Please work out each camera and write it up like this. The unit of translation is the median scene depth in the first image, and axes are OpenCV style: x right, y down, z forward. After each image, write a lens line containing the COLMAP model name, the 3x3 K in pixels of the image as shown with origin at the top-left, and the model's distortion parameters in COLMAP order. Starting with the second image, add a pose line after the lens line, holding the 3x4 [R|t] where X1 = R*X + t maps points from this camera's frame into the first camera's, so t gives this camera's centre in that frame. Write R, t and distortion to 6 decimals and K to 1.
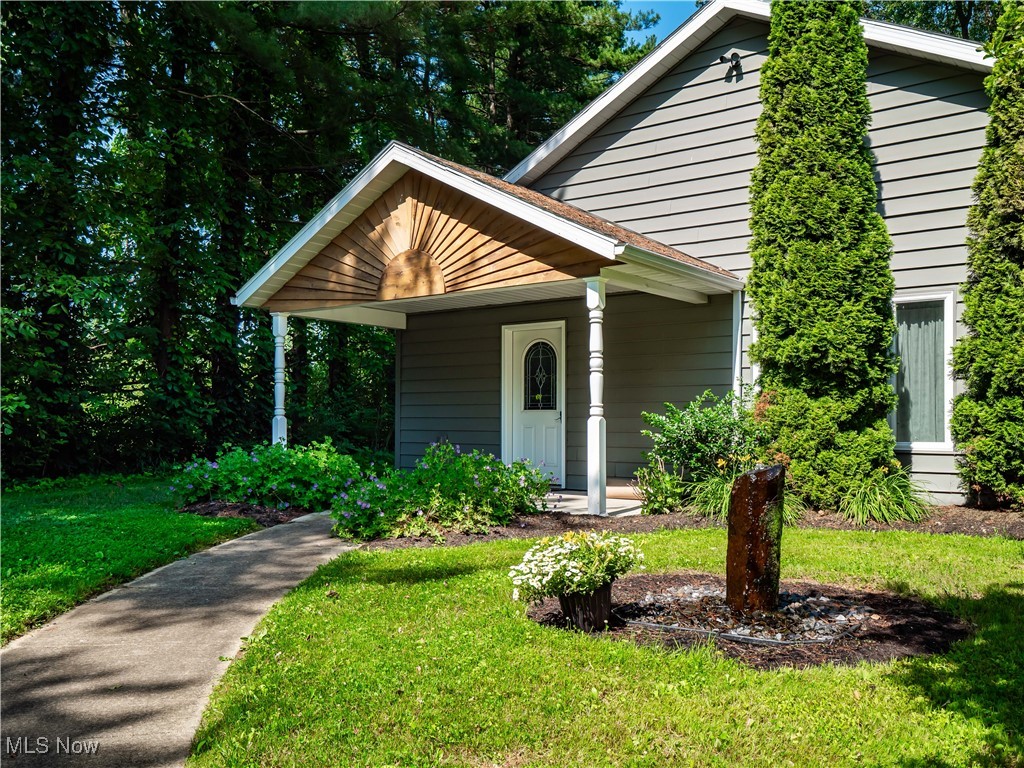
lens RADIAL K [[901.1, 0, 512.0], [0, 901.1, 384.0], [0, 0, 1]] dist [0.057177, 0.000584]
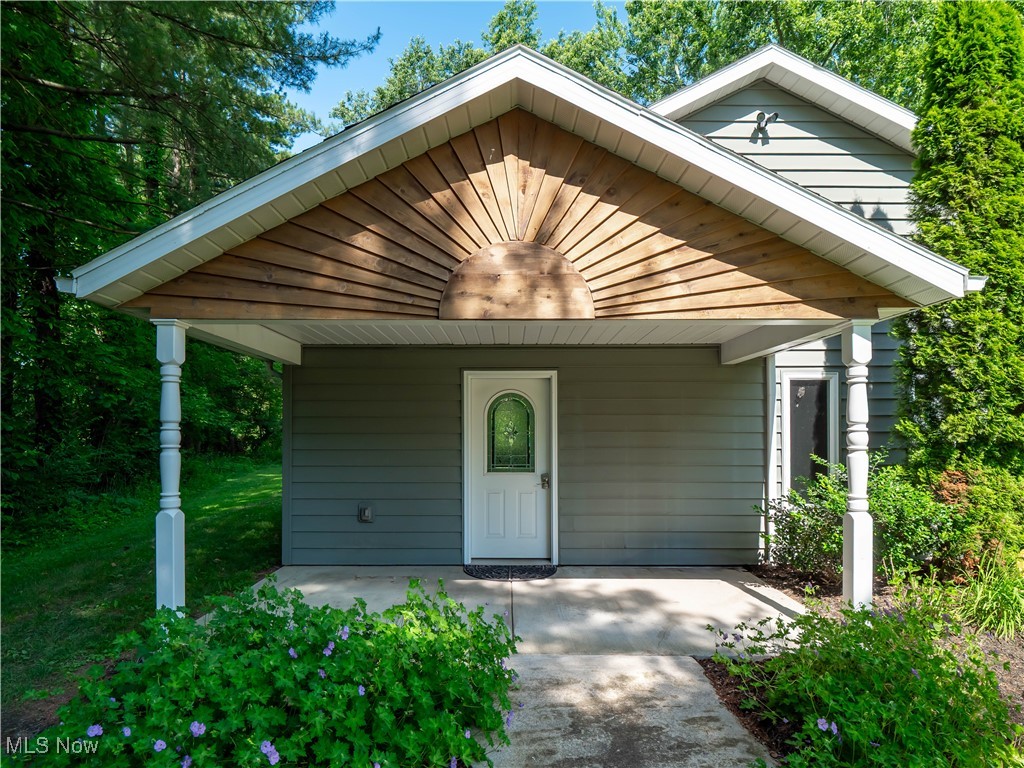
lens RADIAL K [[548.2, 0, 510.8], [0, 548.2, 430.8], [0, 0, 1]] dist [-0.004363, -0.000587]
pose [[0.784622, 0.002314, 0.619971, -0.345255], [-0.022630, 0.999434, 0.024909, -0.028498], [-0.619562, -0.033574, 0.784229, 0.702439]]
